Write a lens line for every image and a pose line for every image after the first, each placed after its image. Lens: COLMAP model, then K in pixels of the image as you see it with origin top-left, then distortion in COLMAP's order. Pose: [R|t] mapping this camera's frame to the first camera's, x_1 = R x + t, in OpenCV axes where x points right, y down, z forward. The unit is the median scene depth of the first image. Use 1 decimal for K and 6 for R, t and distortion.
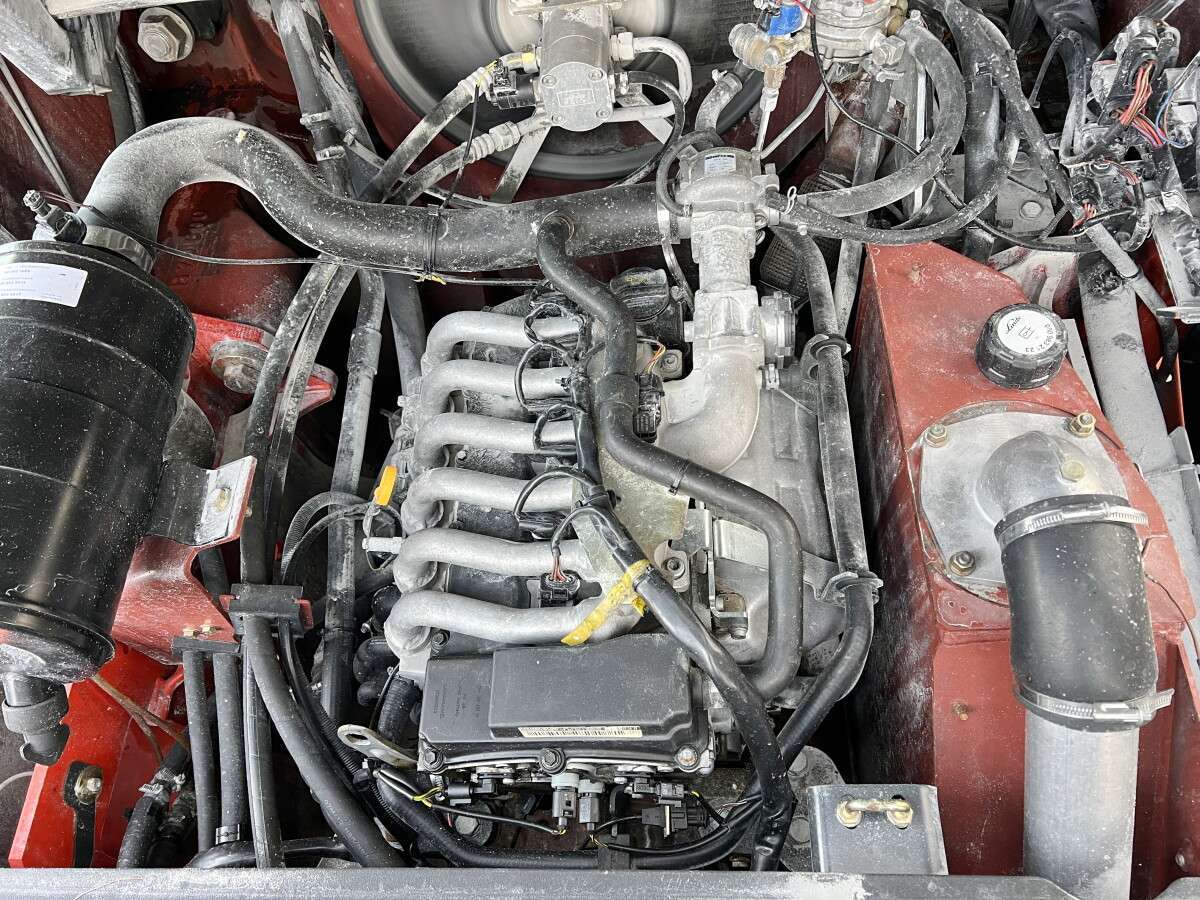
lens RADIAL K [[899.7, 0, 605.5], [0, 899.7, 453.0], [0, 0, 1]] dist [0.050049, -0.052666]
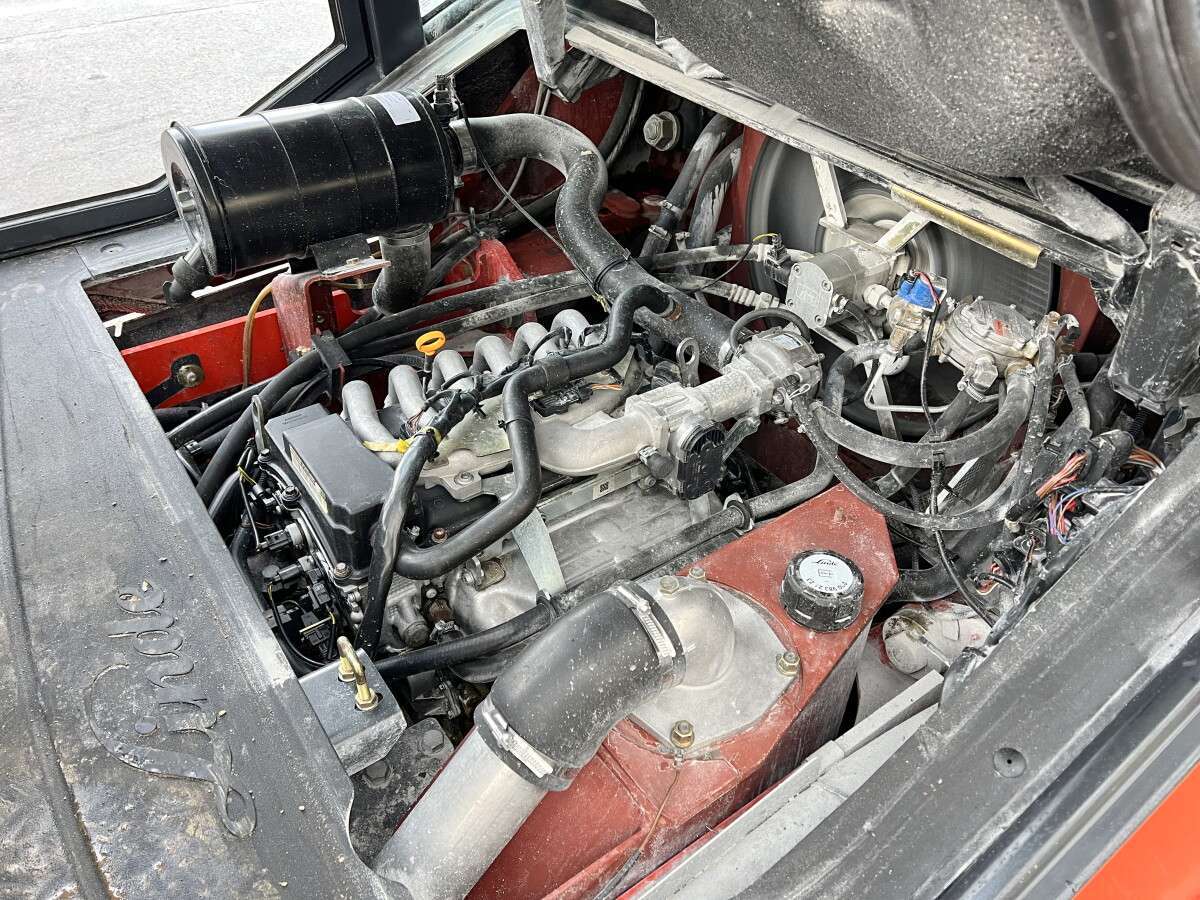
lens RADIAL K [[899.7, 0, 605.5], [0, 899.7, 453.0], [0, 0, 1]] dist [0.050049, -0.052666]
pose [[0.582652, 0.633522, -0.509084, 0.706987], [-0.760575, 0.645801, -0.066829, 0.034333], [0.286429, 0.426135, 0.858119, -0.020597]]
